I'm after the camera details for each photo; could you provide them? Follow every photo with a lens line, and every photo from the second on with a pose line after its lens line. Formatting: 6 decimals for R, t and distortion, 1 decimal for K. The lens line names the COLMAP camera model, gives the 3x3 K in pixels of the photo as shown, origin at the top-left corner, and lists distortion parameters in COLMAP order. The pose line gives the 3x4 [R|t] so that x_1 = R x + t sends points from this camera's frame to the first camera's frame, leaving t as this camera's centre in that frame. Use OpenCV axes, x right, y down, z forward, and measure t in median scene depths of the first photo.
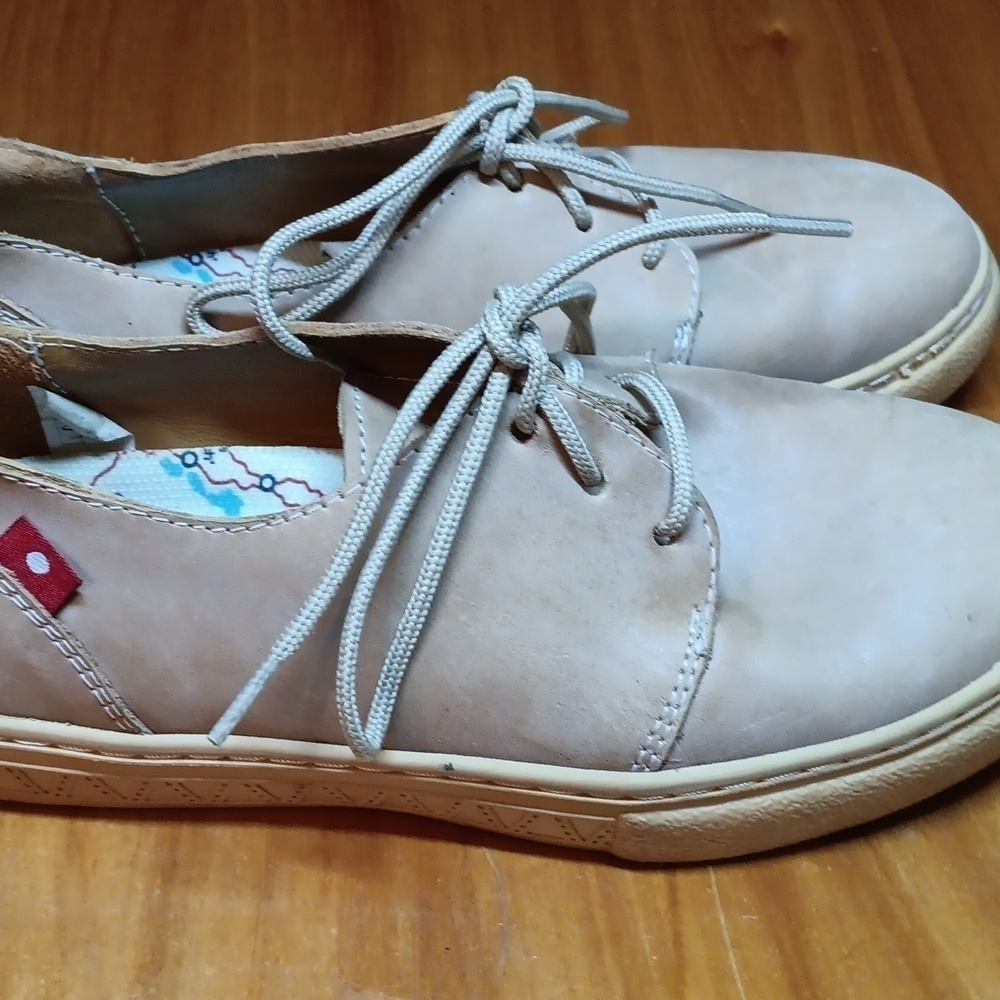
lens RADIAL K [[1869.5, 0, 500.0], [0, 1869.5, 500.0], [0, 0, 1]] dist [0.183013, -0.402893]
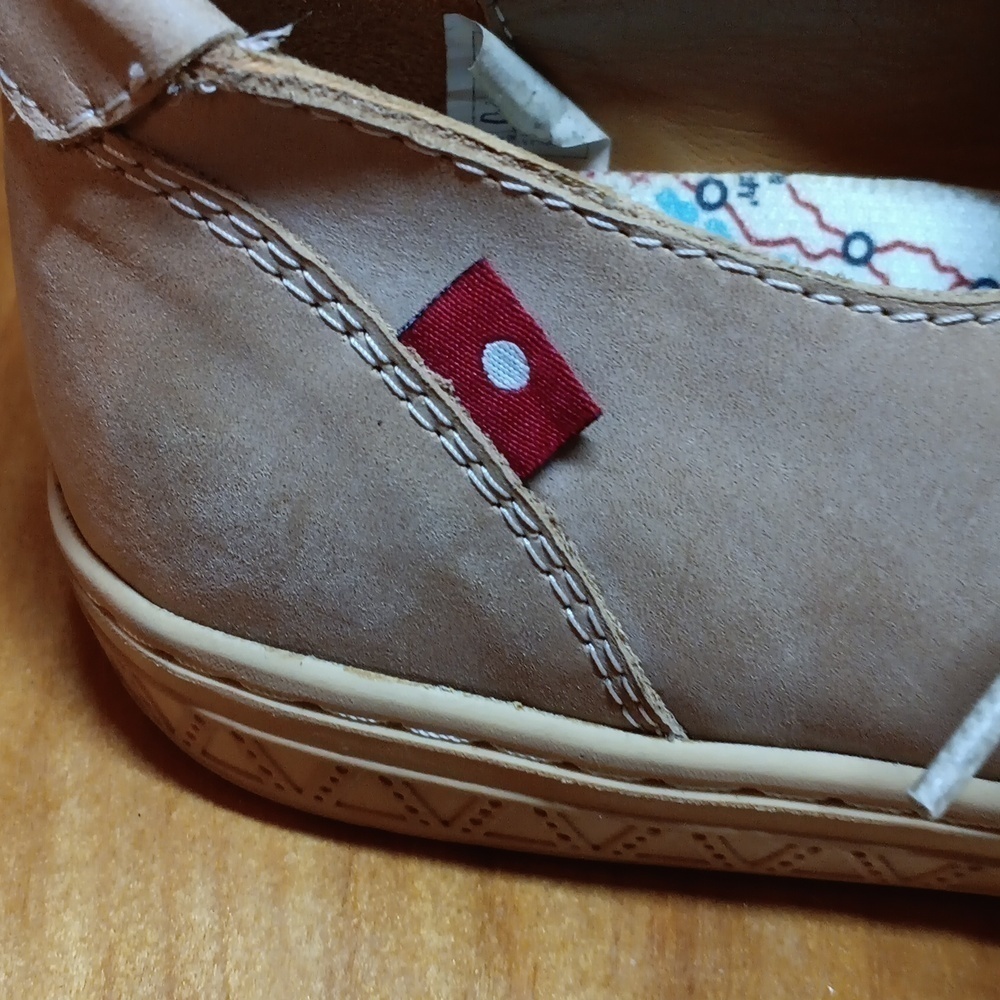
lens RADIAL K [[1869.5, 0, 500.0], [0, 1869.5, 500.0], [0, 0, 1]] dist [0.183013, -0.402893]
pose [[0.995335, 0.070582, -0.065782, -0.201800], [-0.065475, 0.994894, 0.076810, 0.029236], [0.070867, -0.072145, 0.994873, 0.515704]]
